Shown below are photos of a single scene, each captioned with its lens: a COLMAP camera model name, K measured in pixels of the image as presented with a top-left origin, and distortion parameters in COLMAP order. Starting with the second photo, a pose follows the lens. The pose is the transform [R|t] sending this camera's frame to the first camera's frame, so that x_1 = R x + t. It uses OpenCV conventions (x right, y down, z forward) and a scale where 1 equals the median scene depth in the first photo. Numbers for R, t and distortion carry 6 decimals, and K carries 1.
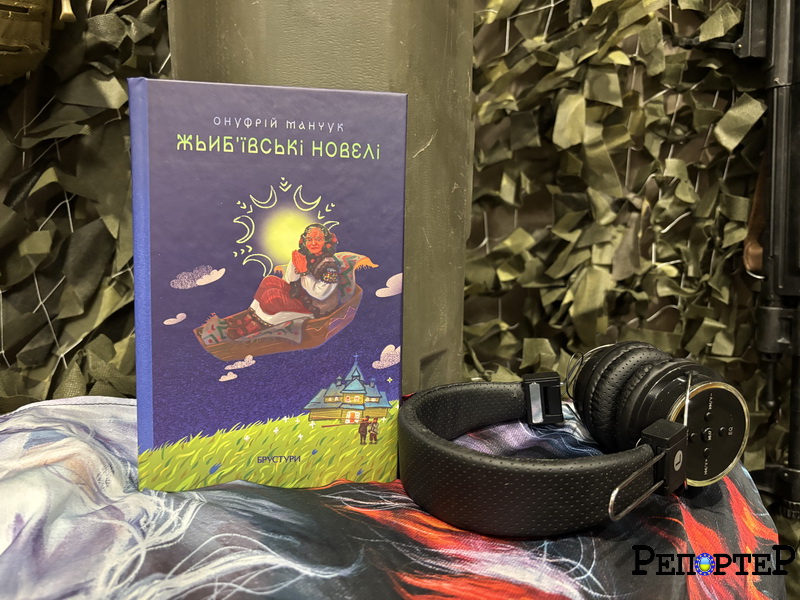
lens RADIAL K [[624.6, 0, 400.0], [0, 624.6, 300.0], [0, 0, 1]] dist [0.058661, -0.072195]
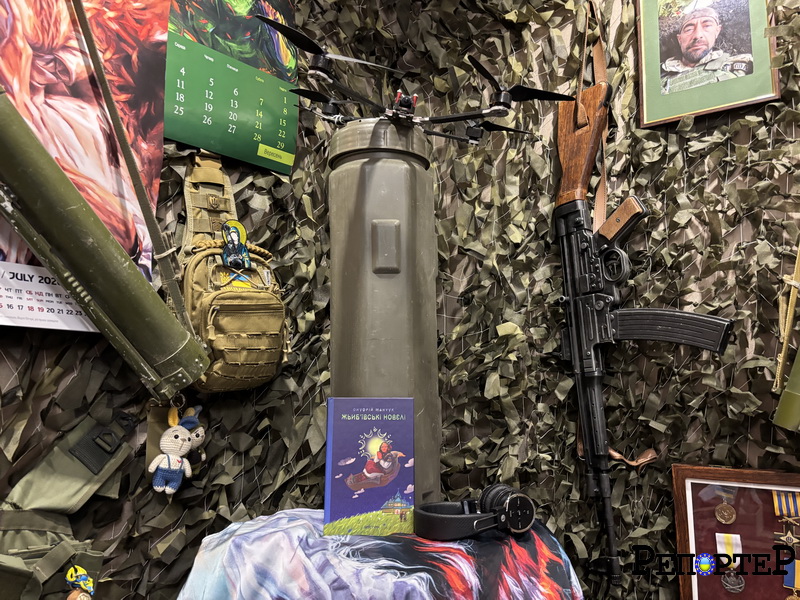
lens RADIAL K [[624.6, 0, 400.0], [0, 624.6, 300.0], [0, 0, 1]] dist [0.058661, -0.072195]
pose [[0.999281, -0.028166, -0.025382, 0.020589], [0.019082, 0.952085, -0.305238, 0.086878], [0.032763, 0.304534, 0.951938, -1.204996]]
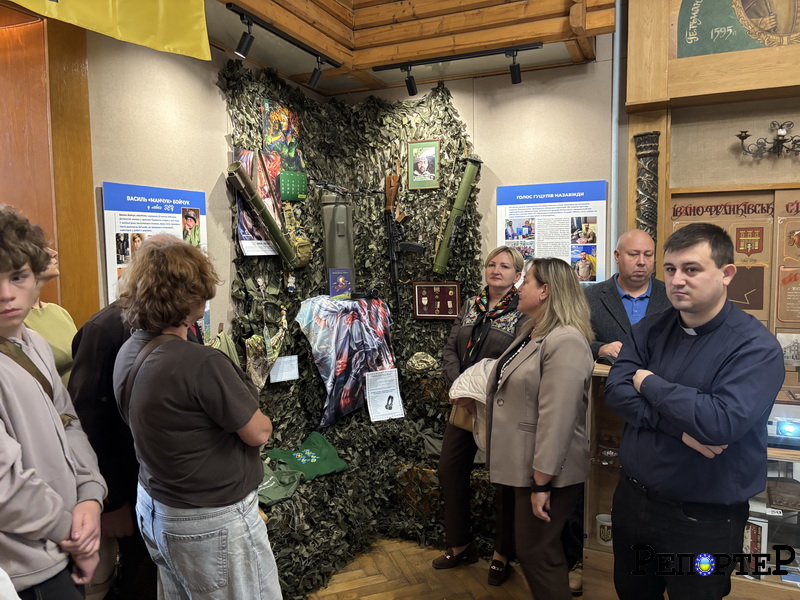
lens RADIAL K [[624.6, 0, 400.0], [0, 624.6, 300.0], [0, 0, 1]] dist [0.058661, -0.072195]
pose [[0.979312, -0.068591, 0.190375, -0.825142], [0.087799, 0.991659, -0.094360, 0.913372], [-0.182315, 0.109123, 0.977166, -6.558194]]
